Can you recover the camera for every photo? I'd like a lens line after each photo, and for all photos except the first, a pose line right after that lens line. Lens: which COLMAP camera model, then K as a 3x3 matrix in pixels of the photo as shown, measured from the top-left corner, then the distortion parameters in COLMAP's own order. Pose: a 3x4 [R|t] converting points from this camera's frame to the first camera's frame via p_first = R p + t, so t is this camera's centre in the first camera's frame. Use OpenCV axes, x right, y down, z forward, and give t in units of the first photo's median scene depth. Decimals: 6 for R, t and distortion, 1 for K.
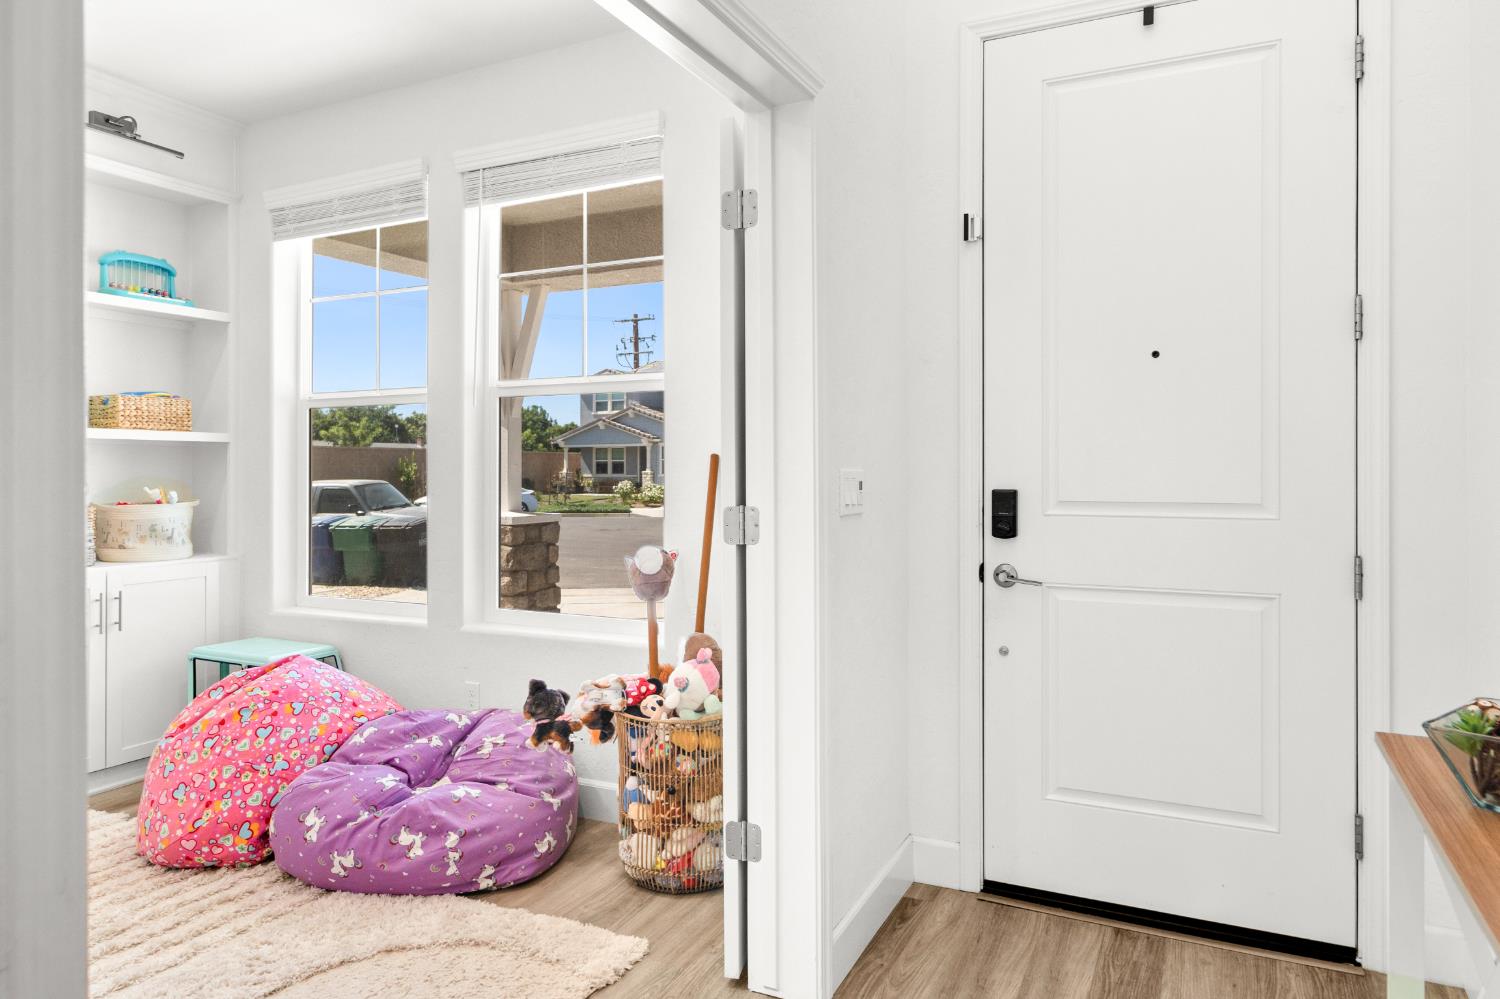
lens RADIAL K [[950.5, 0, 752.3], [0, 950.5, 473.2], [0, 0, 1]] dist [0.002171, 0.002068]
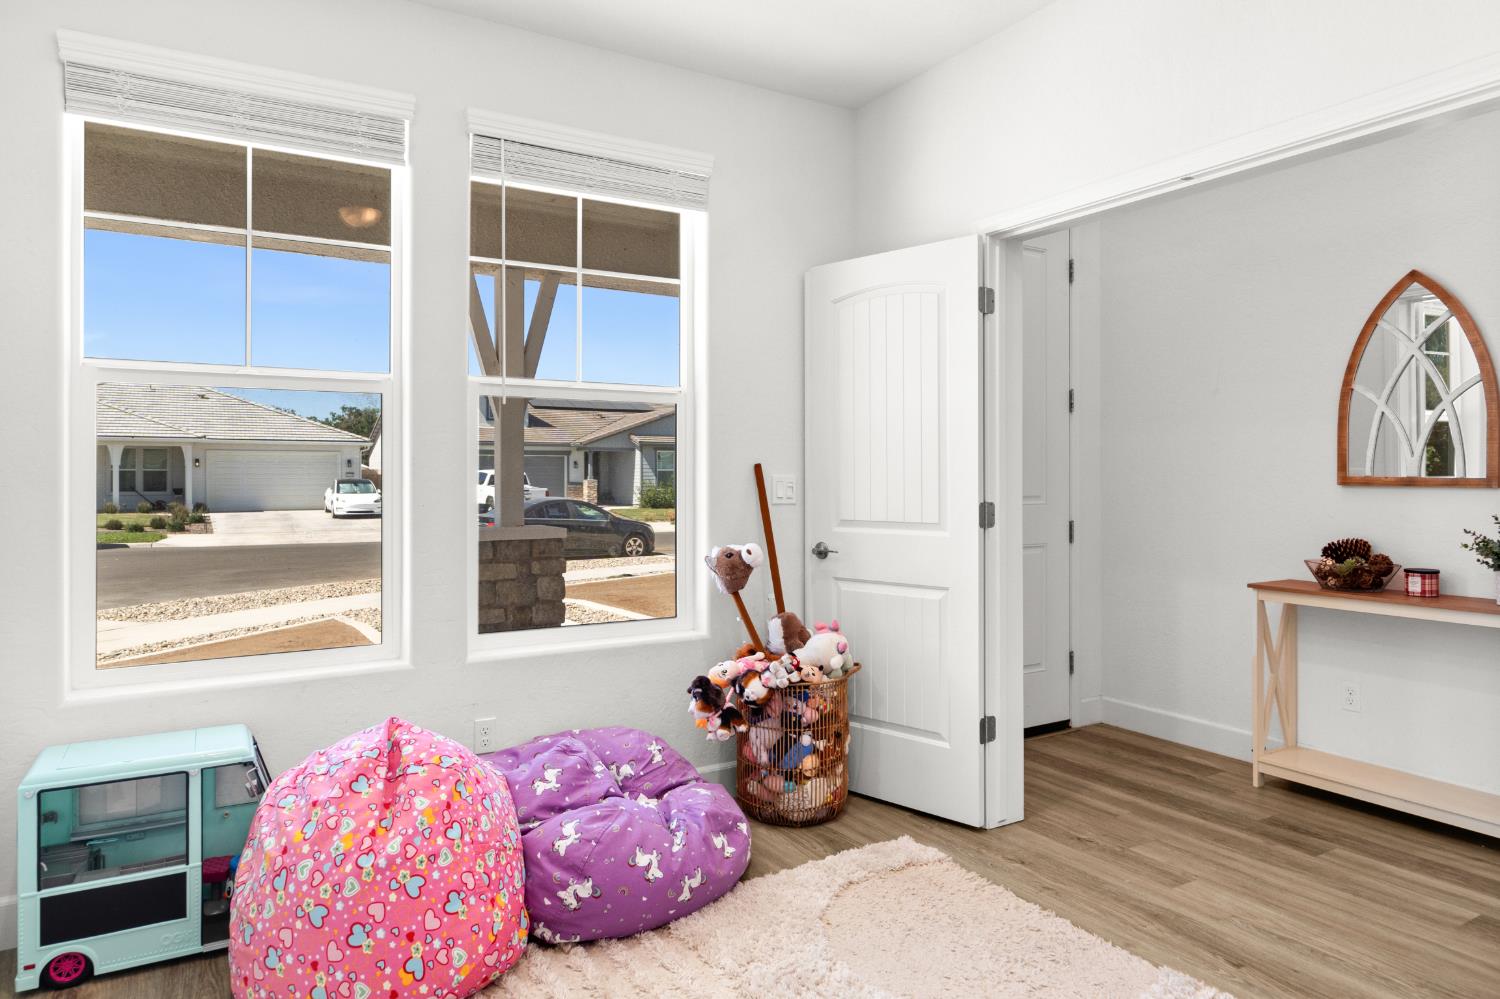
lens RADIAL K [[950.5, 0, 752.3], [0, 950.5, 473.2], [0, 0, 1]] dist [0.002171, 0.002068]
pose [[0.539399, 0.004643, 0.842037, -1.094873], [0.001257, 0.999979, -0.006320, -0.000418], [-0.842049, 0.004467, 0.539382, 0.388539]]
